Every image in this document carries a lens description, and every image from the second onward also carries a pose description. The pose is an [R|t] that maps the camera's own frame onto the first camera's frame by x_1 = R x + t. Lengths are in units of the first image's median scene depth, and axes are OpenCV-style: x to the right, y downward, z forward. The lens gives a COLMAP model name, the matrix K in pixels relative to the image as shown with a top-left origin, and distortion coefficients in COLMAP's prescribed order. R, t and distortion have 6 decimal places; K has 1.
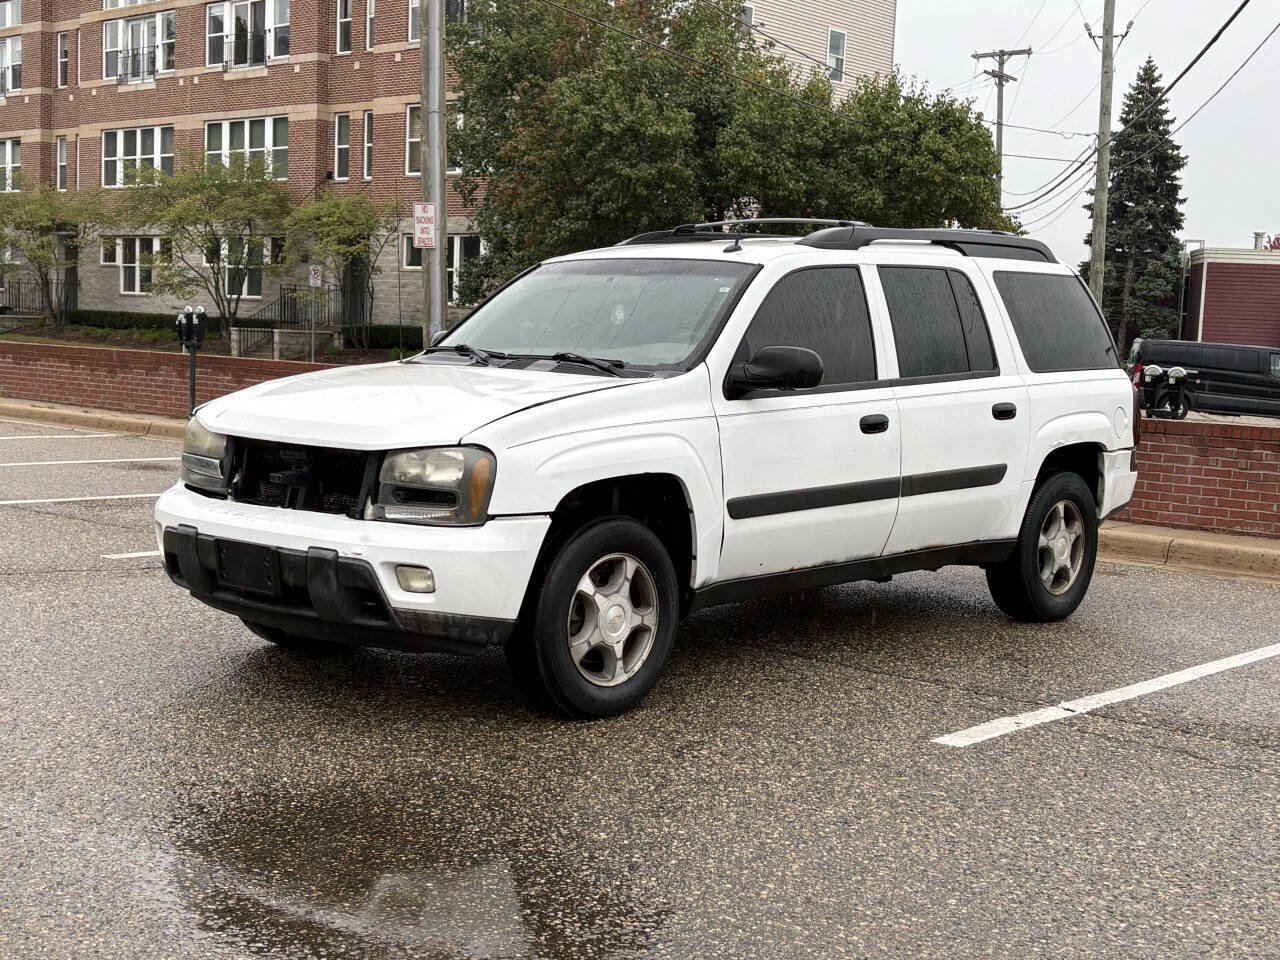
lens RADIAL K [[1683.5, 0, 640.0], [0, 1683.5, 480.0], [0, 0, 1]] dist [0.230459, -0.924900]
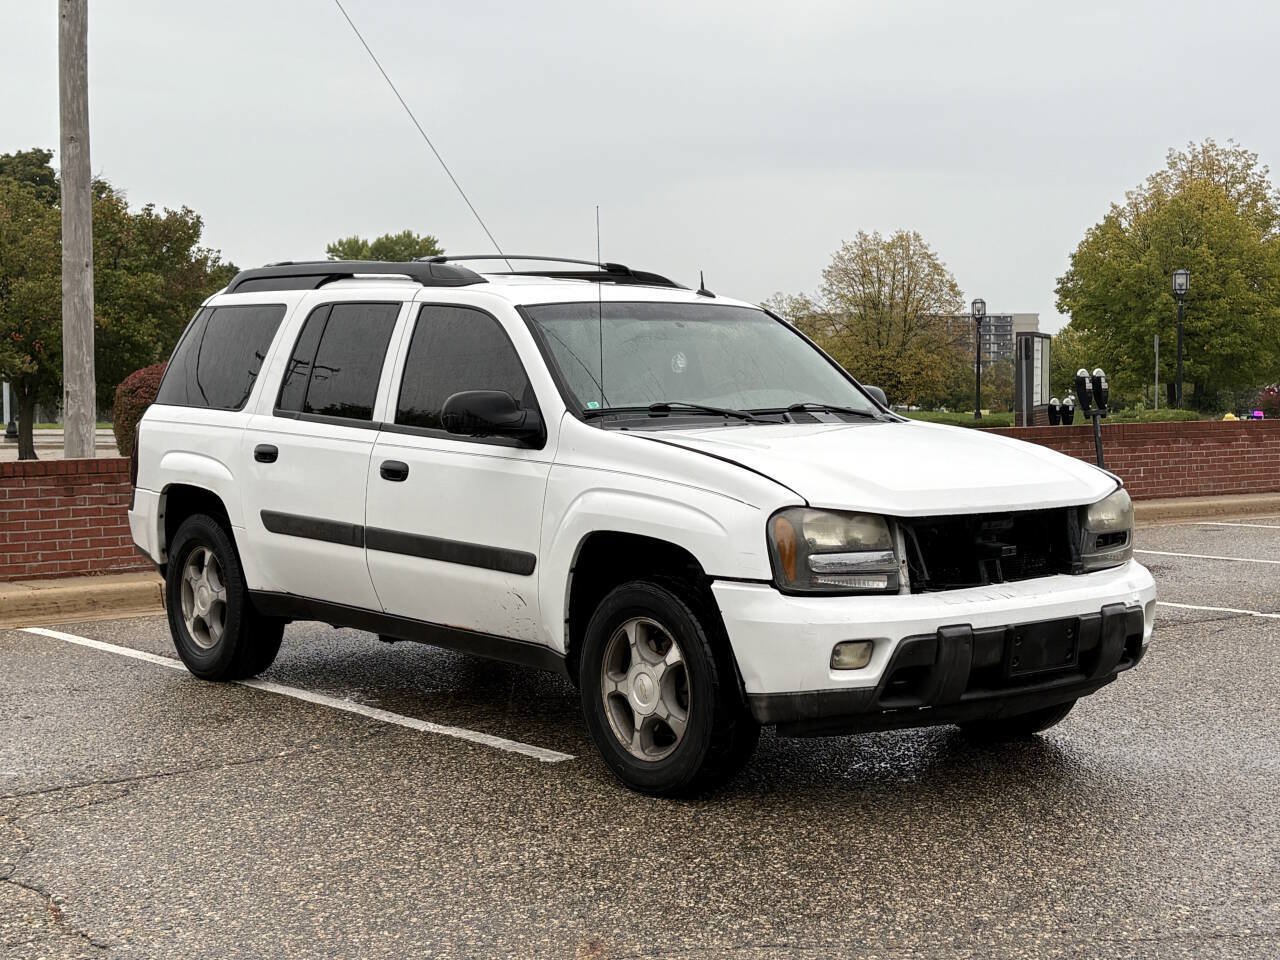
lens RADIAL K [[1917.6, 0, 640.0], [0, 1917.6, 480.0], [0, 0, 1]] dist [0.246222, -0.924640]
pose [[0.173513, -0.093301, 0.980402, -1.036160], [0.102916, 0.991769, 0.076168, -0.113770], [-0.979439, 0.087683, 0.181687, 0.812393]]
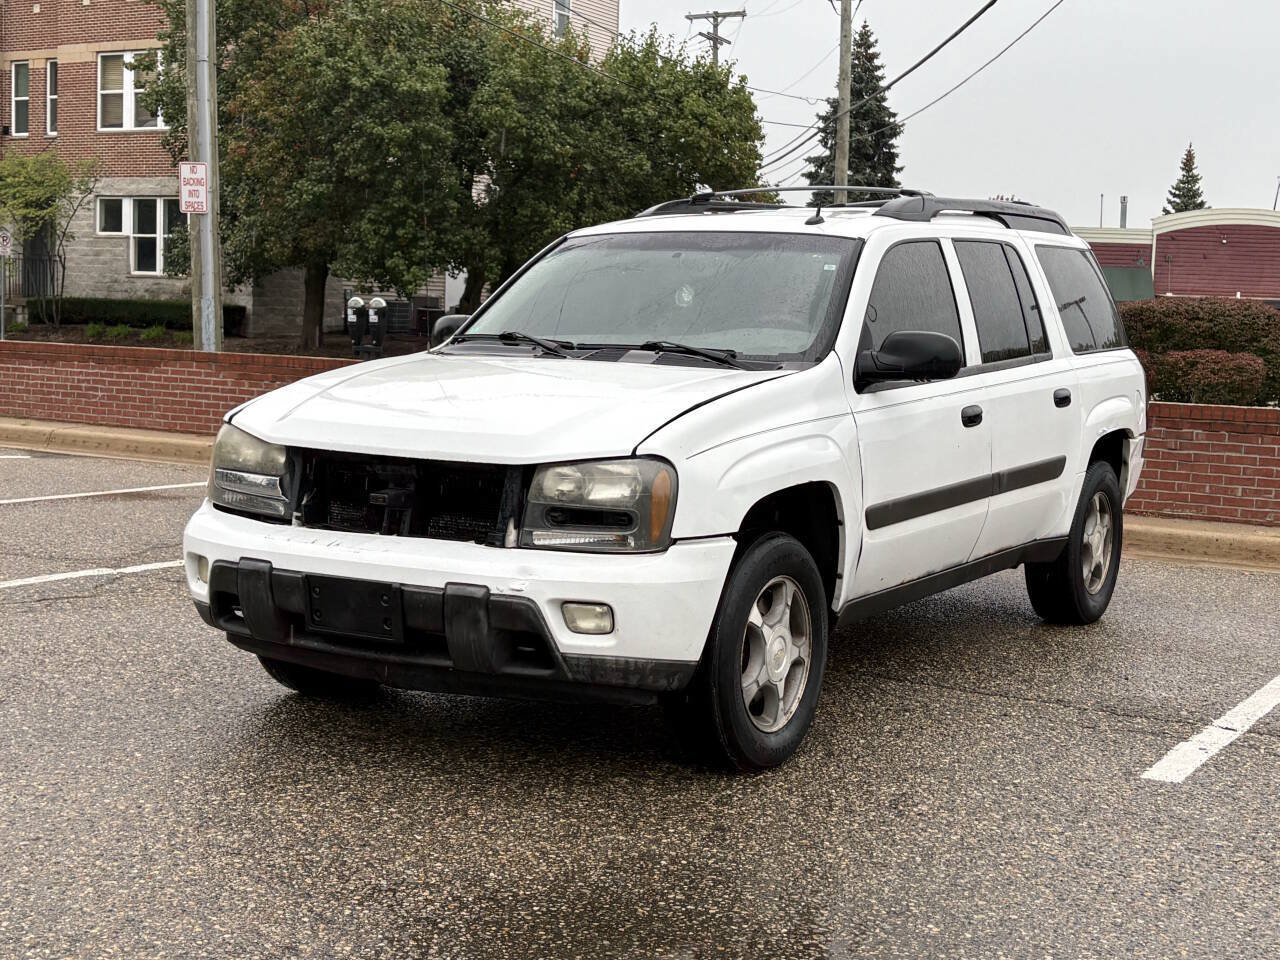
lens RADIAL K [[1765.8, 0, 638.7], [0, 1765.8, 458.6], [0, 0, 1]] dist [0.227094, -0.836655]
pose [[0.982681, -0.022040, 0.183990, -0.201362], [0.021889, 0.999756, 0.002853, -0.016630], [-0.184008, 0.001224, 0.982924, 0.102711]]
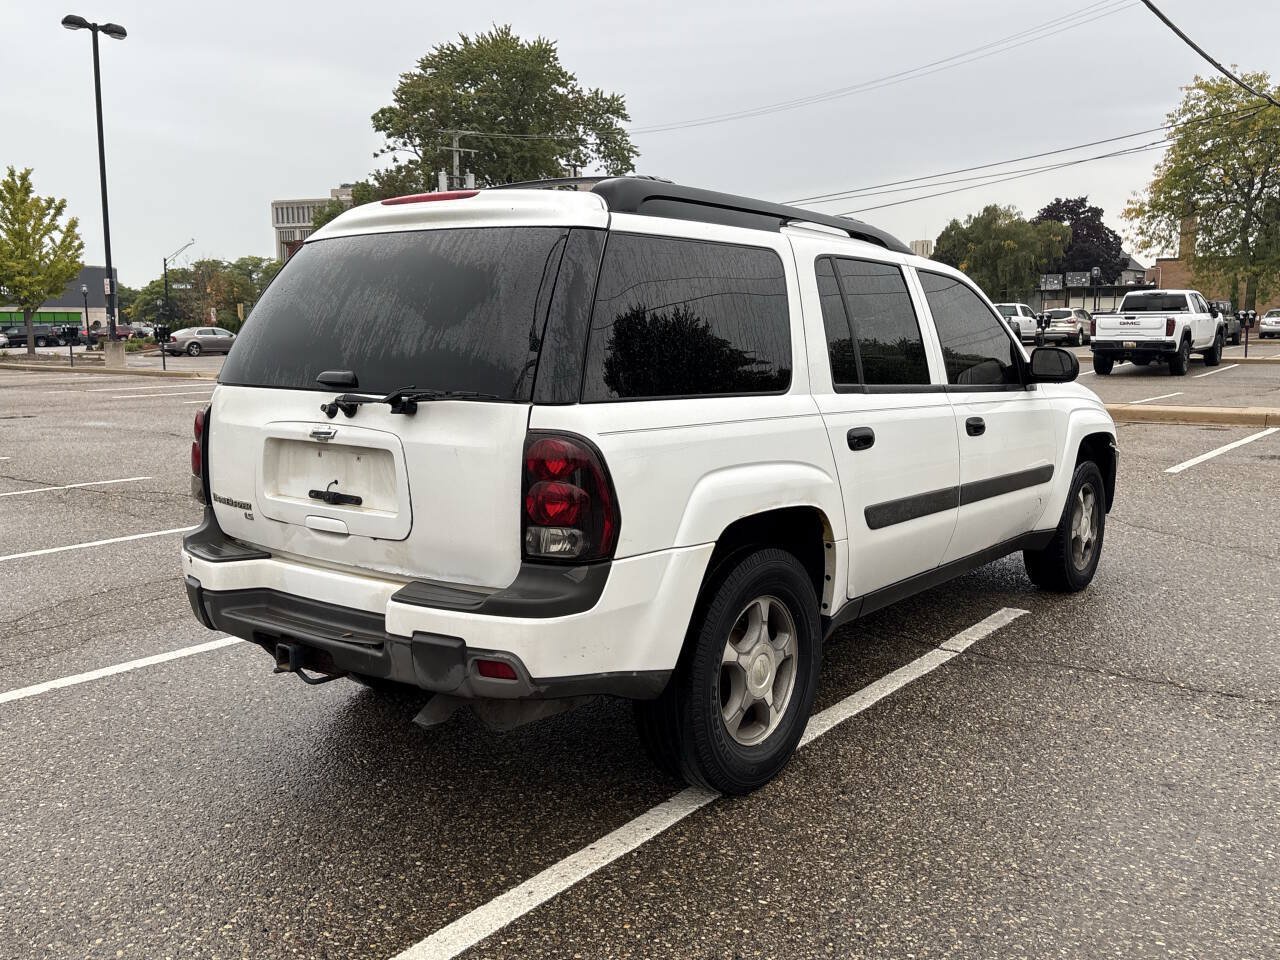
lens RADIAL K [[1135.7, 0, 642.2], [0, 1135.7, 445.9], [0, 0, 1]] dist [0.047049, -0.002556]
pose [[-0.996936, -0.028516, -0.072837, 0.189974], [-0.042443, 0.979386, 0.197490, -0.165184], [0.065704, 0.199976, -0.977595, 1.763494]]
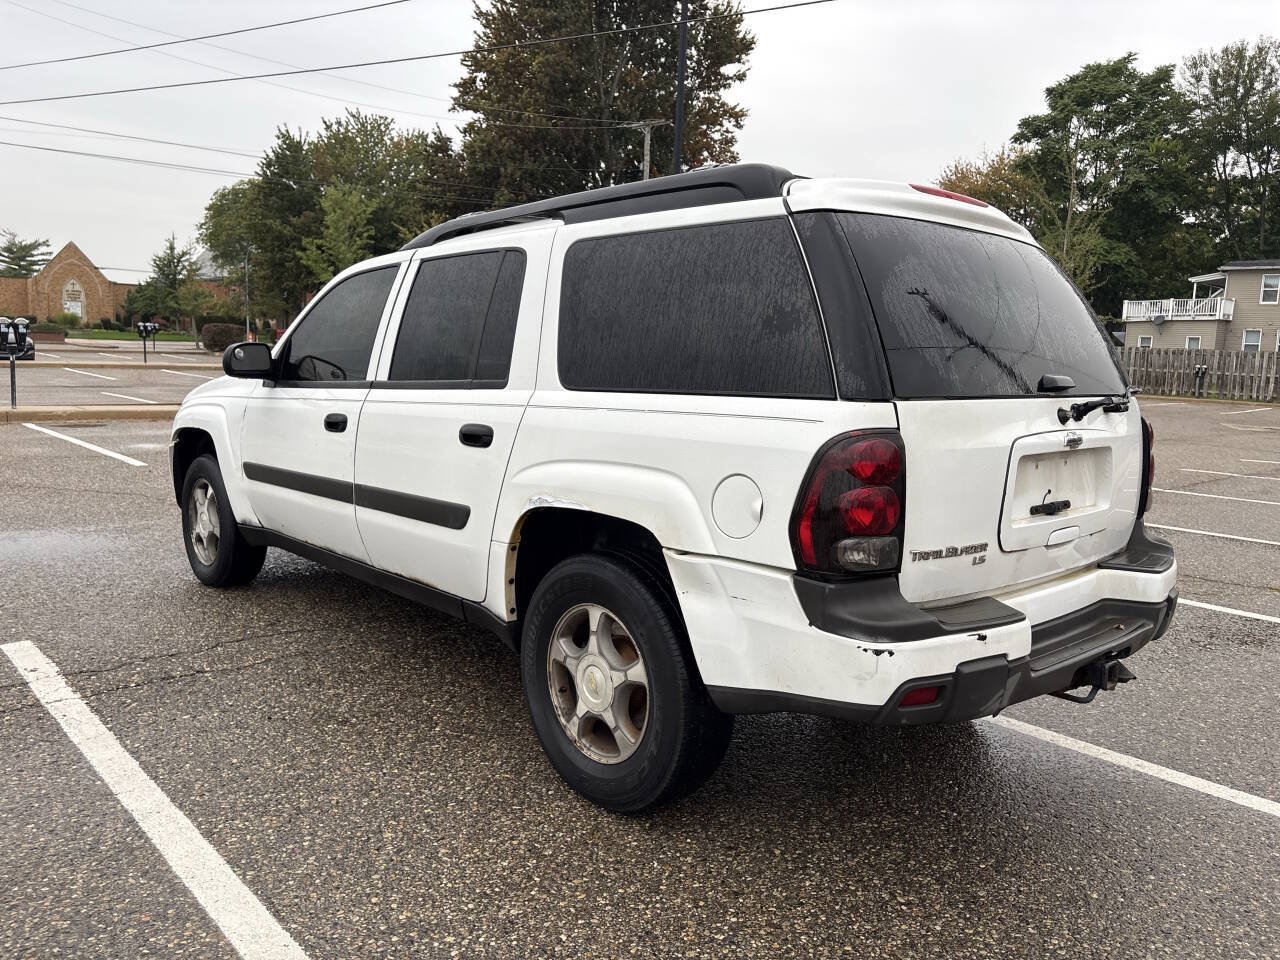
lens RADIAL K [[965.2, 0, 632.2], [0, 965.2, 456.9], [0, 0, 1]] dist [0.057343, -0.072619]
pose [[-0.108322, 0.069678, -0.991671, 0.664701], [-0.123697, 0.988844, 0.082991, -0.079381], [0.986390, 0.131656, -0.098495, 1.188223]]
